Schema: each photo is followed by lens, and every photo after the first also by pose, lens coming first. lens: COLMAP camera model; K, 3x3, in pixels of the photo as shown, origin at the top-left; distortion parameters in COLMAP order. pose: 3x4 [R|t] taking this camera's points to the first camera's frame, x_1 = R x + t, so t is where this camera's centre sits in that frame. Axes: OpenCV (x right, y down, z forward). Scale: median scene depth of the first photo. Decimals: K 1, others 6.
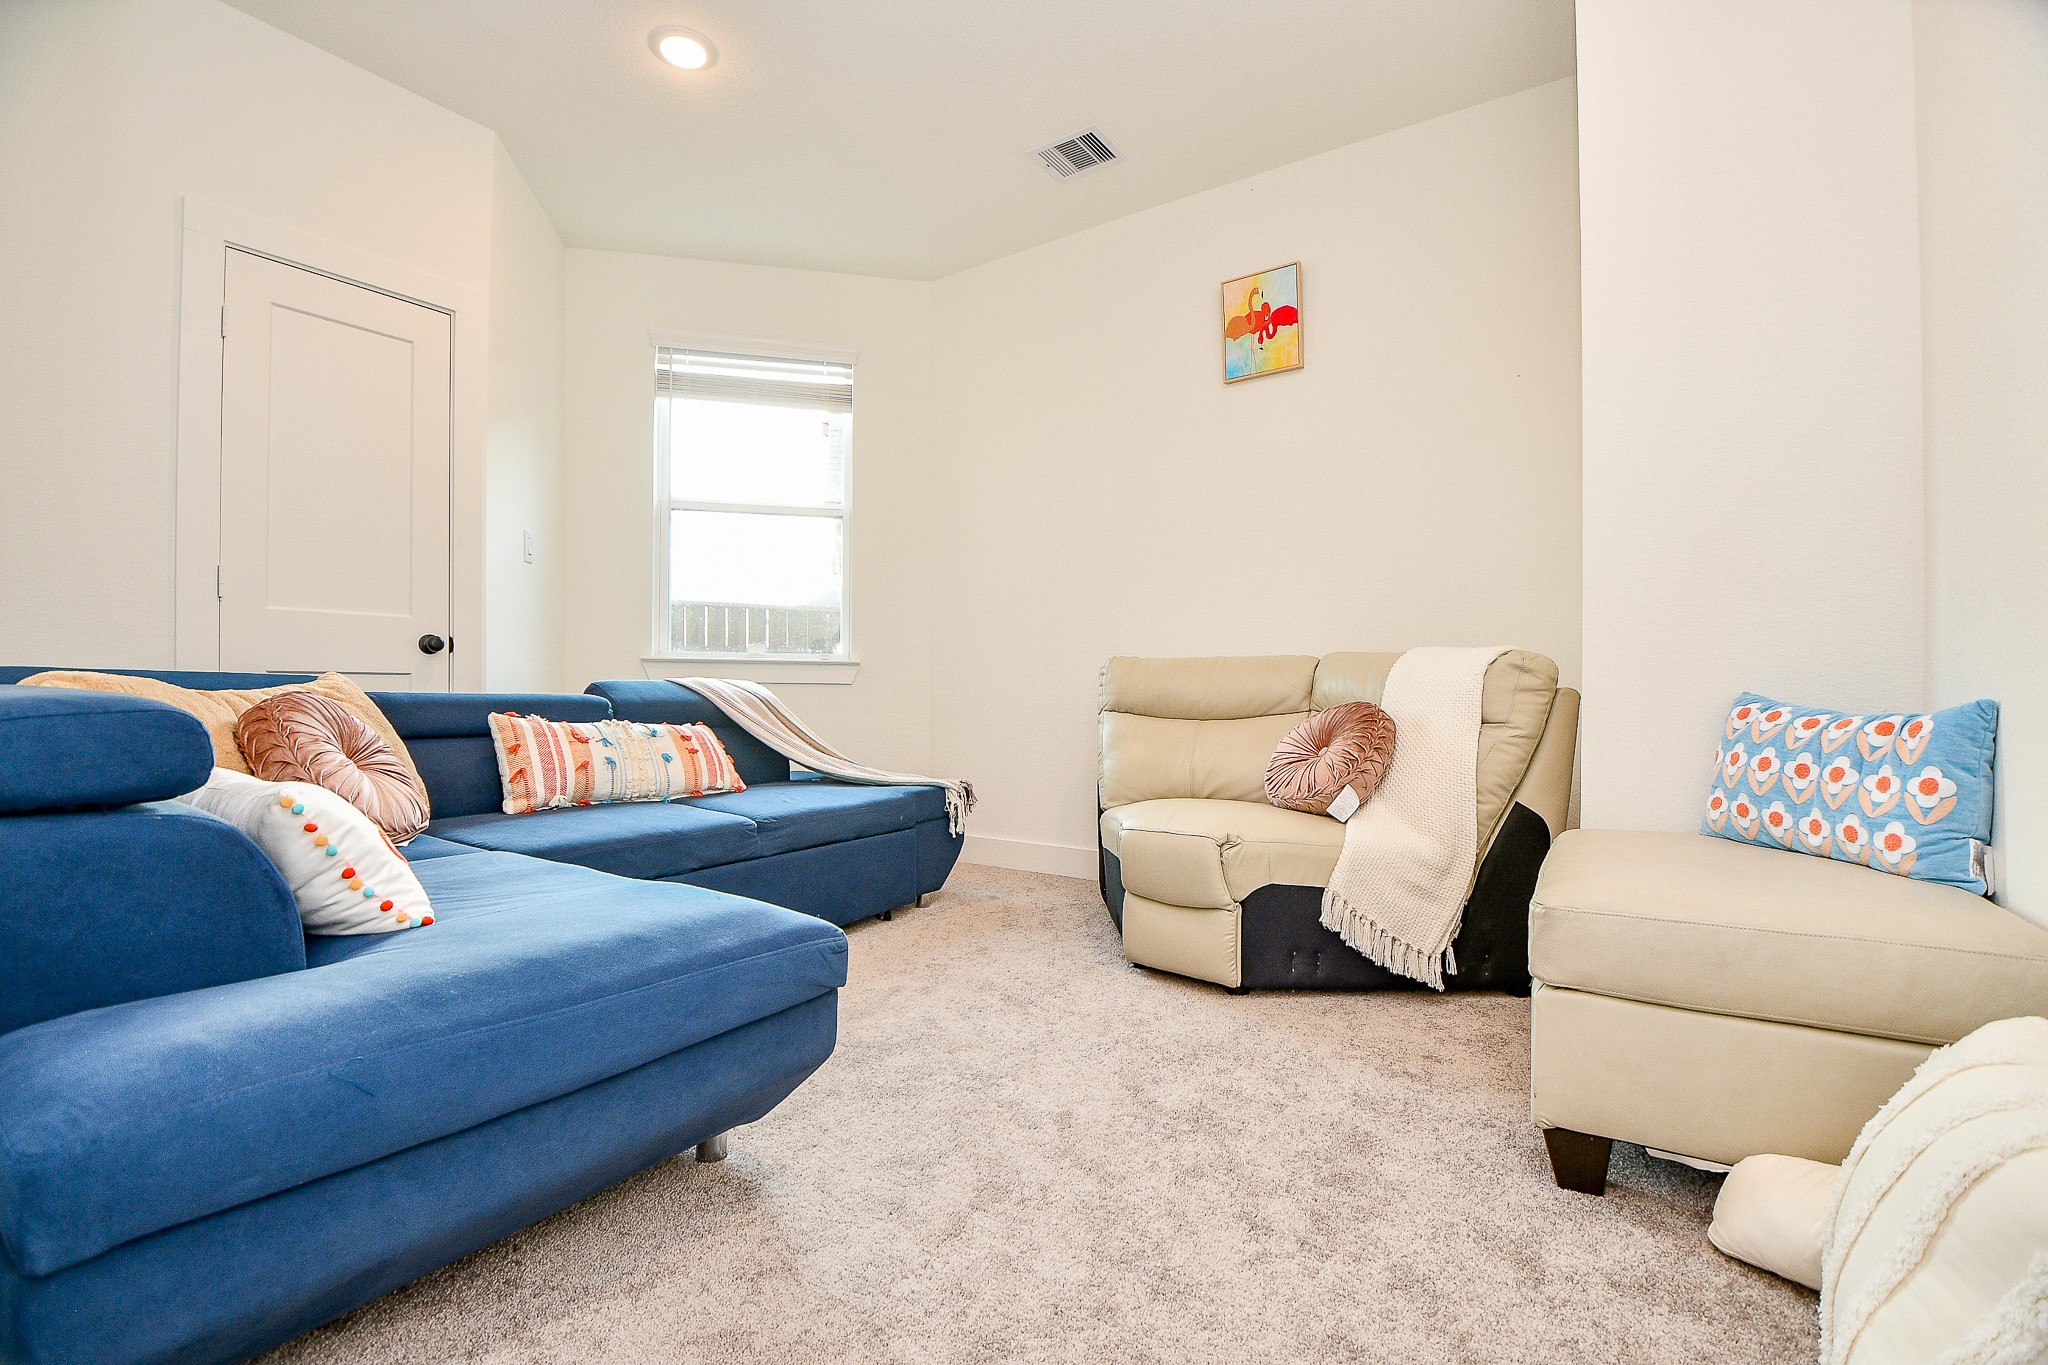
lens RADIAL K [[905.6, 0, 1029.6], [0, 905.6, 693.2], [0, 0, 1]] dist [0.015385, -0.023377]
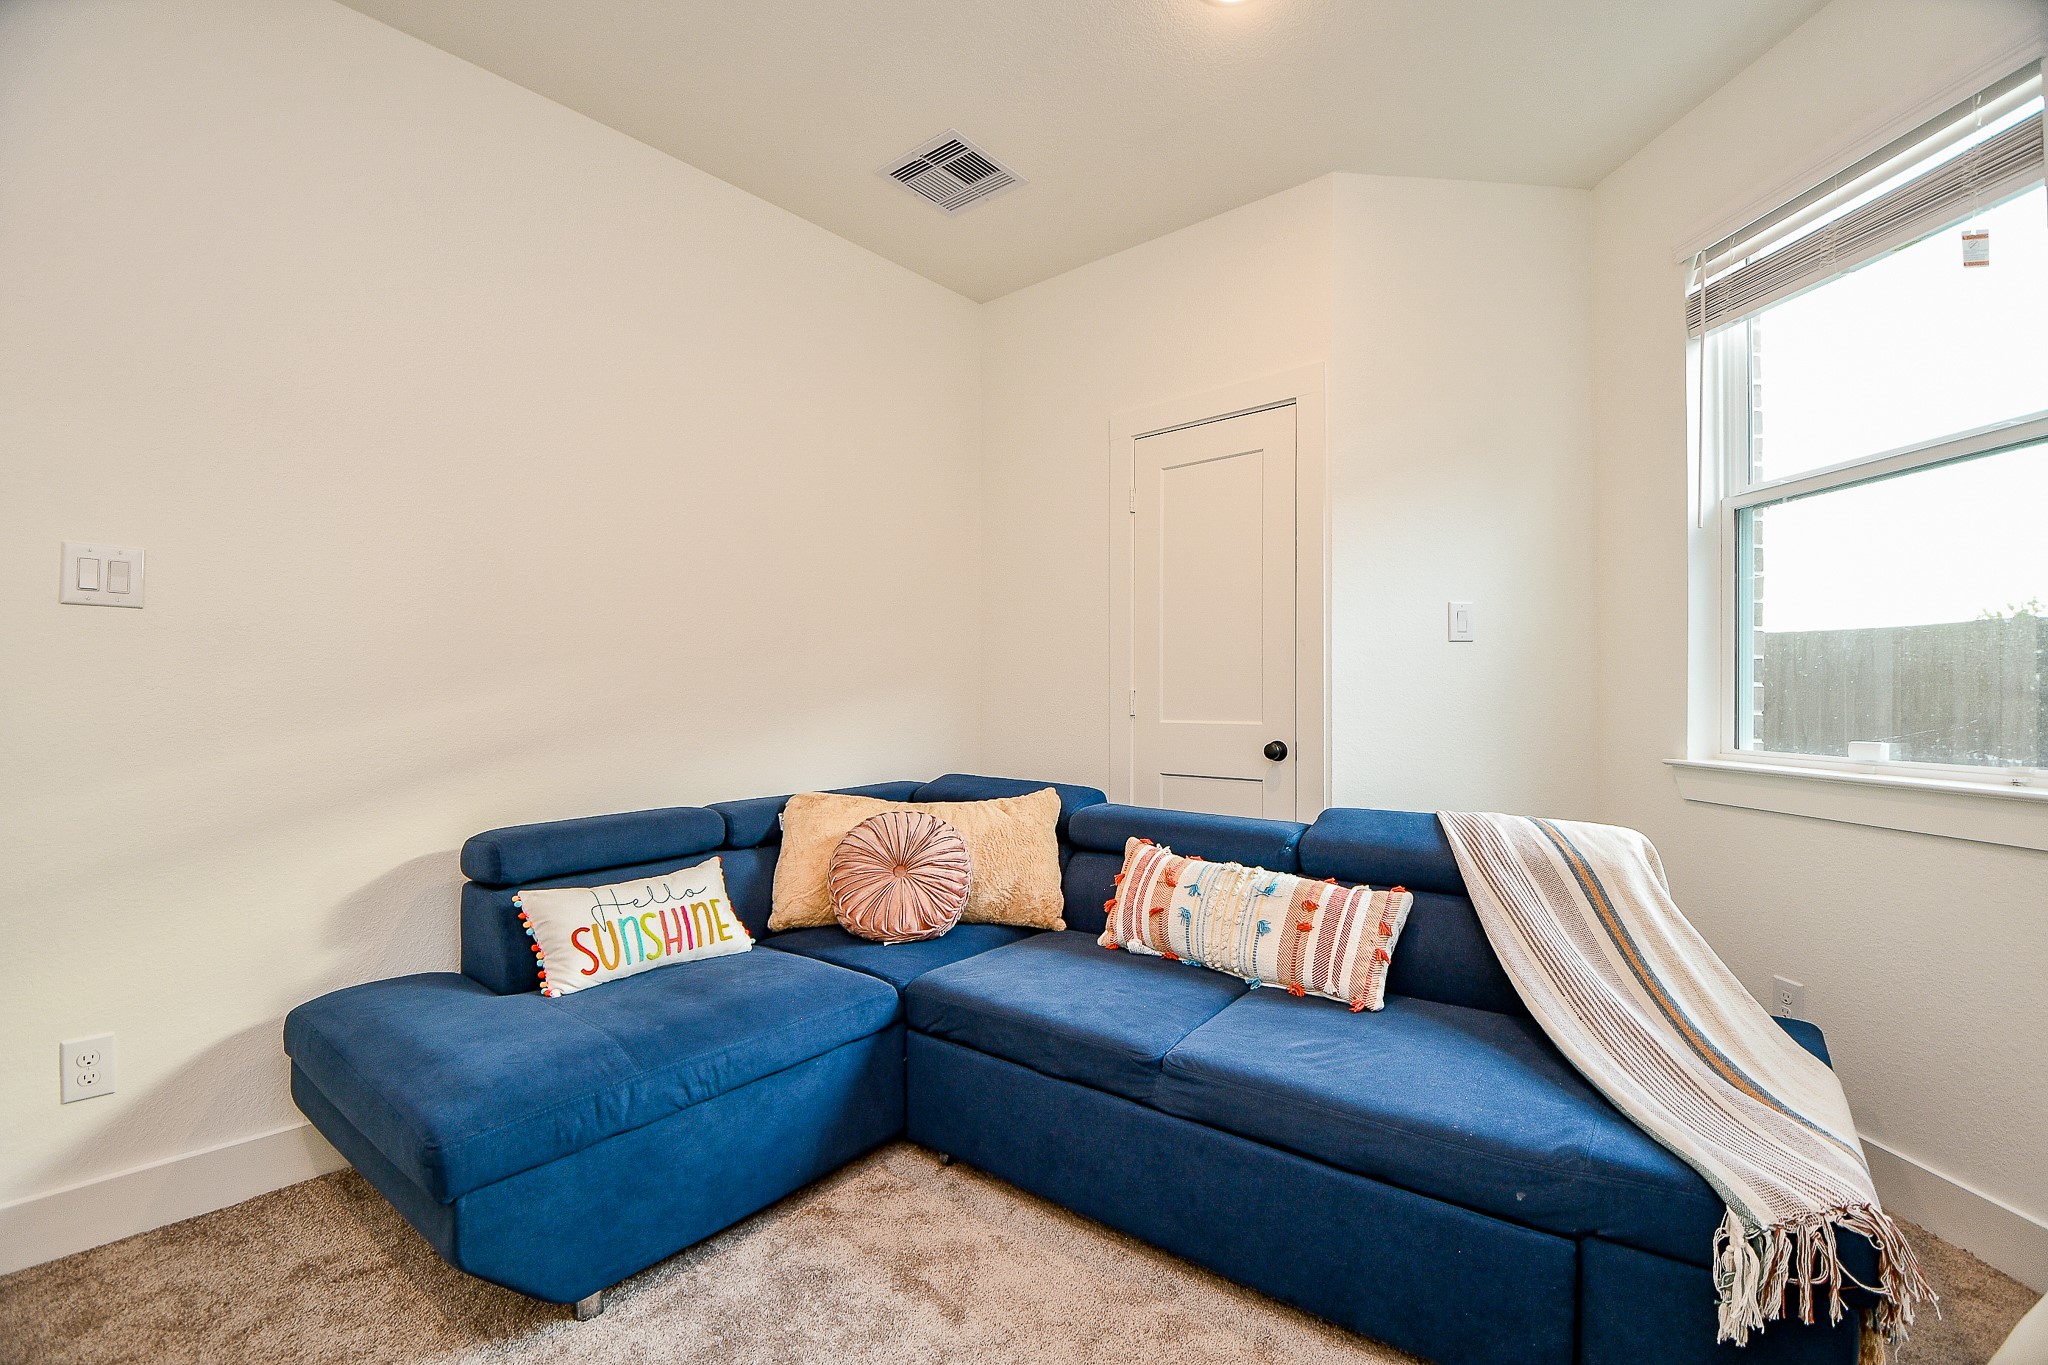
lens RADIAL K [[905.6, 0, 1029.6], [0, 905.6, 693.2], [0, 0, 1]] dist [0.015385, -0.023377]
pose [[-0.097399, -0.010469, -0.995190, 0.375358], [-0.005884, 0.999933, -0.009943, -0.117571], [0.995228, 0.004887, -0.097454, 0.933997]]
